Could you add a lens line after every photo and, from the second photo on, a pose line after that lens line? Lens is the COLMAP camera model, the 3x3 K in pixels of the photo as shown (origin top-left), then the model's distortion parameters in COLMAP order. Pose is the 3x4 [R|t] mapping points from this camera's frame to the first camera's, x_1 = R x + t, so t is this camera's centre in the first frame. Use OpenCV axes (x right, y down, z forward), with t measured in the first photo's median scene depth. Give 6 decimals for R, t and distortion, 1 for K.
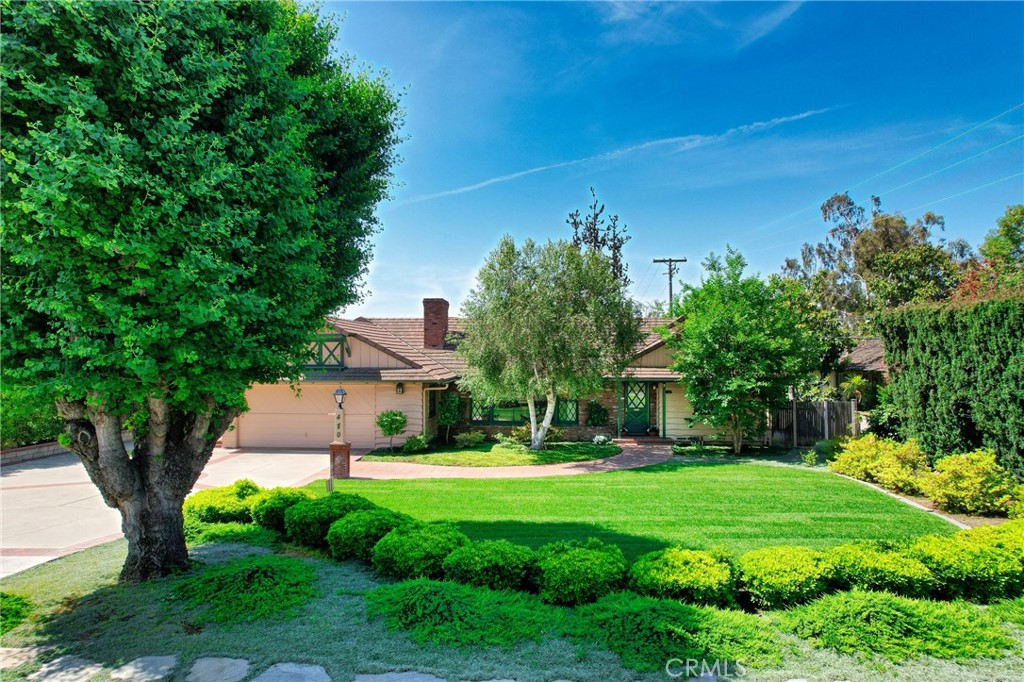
lens RADIAL K [[656.7, 0, 513.4], [0, 656.7, 343.7], [0, 0, 1]] dist [-0.086924, 0.079689]
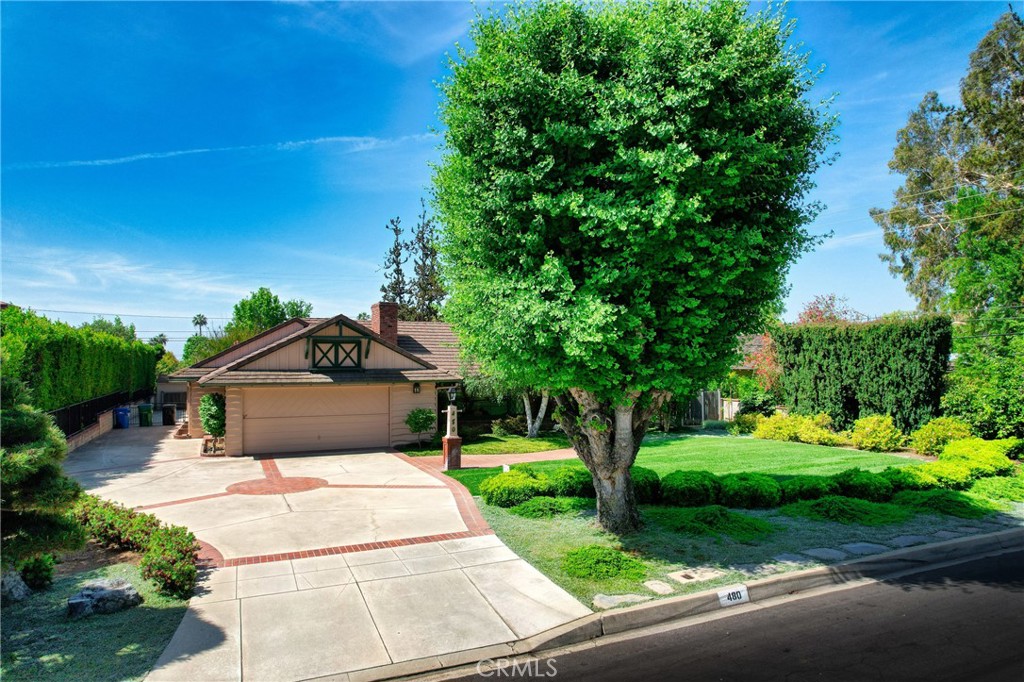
lens RADIAL K [[656.7, 0, 513.4], [0, 656.7, 343.7], [0, 0, 1]] dist [-0.086924, 0.079689]
pose [[0.885879, 0.009299, 0.463823, -1.140194], [-0.008777, 0.999956, -0.003283, -0.003894], [-0.463833, -0.001163, 0.885922, -0.039305]]
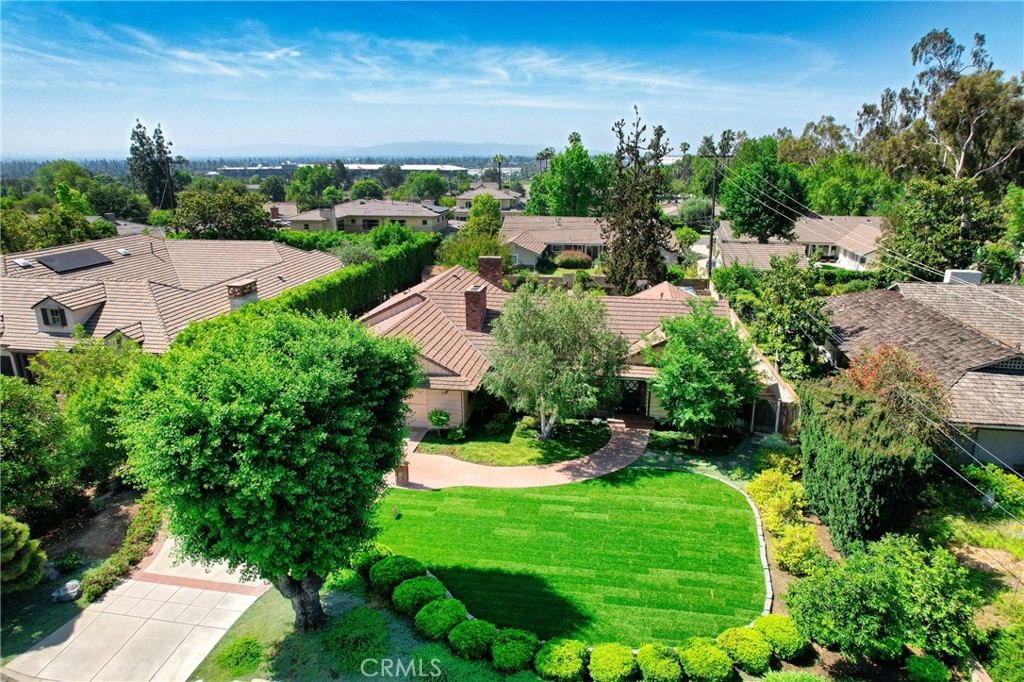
lens RADIAL K [[656.7, 0, 513.4], [0, 656.7, 343.7], [0, 0, 1]] dist [-0.086924, 0.079689]
pose [[0.994128, 0.031112, -0.103642, 0.224016], [0.002234, 0.951671, 0.307110, -0.939675], [0.108188, -0.305538, 0.946014, -0.496448]]
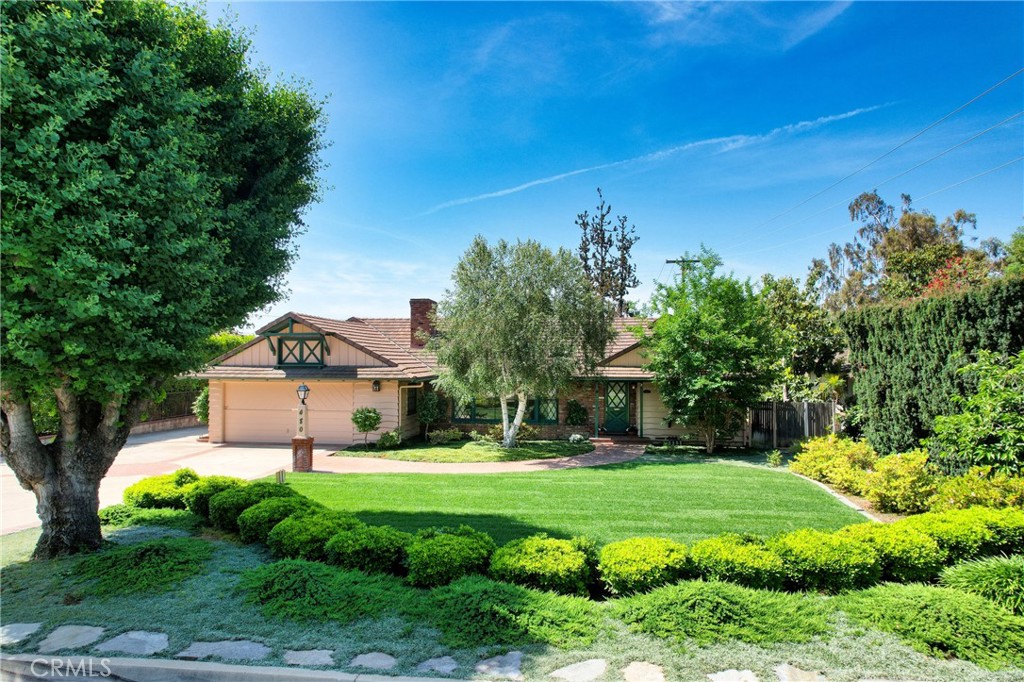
lens RADIAL K [[656.7, 0, 513.4], [0, 656.7, 343.7], [0, 0, 1]] dist [-0.086924, 0.079689]
pose [[0.998603, 0.001868, -0.052816, 0.206033], [-0.002026, 0.999994, -0.002950, 0.009394], [0.052810, 0.003053, 0.998600, -0.028390]]
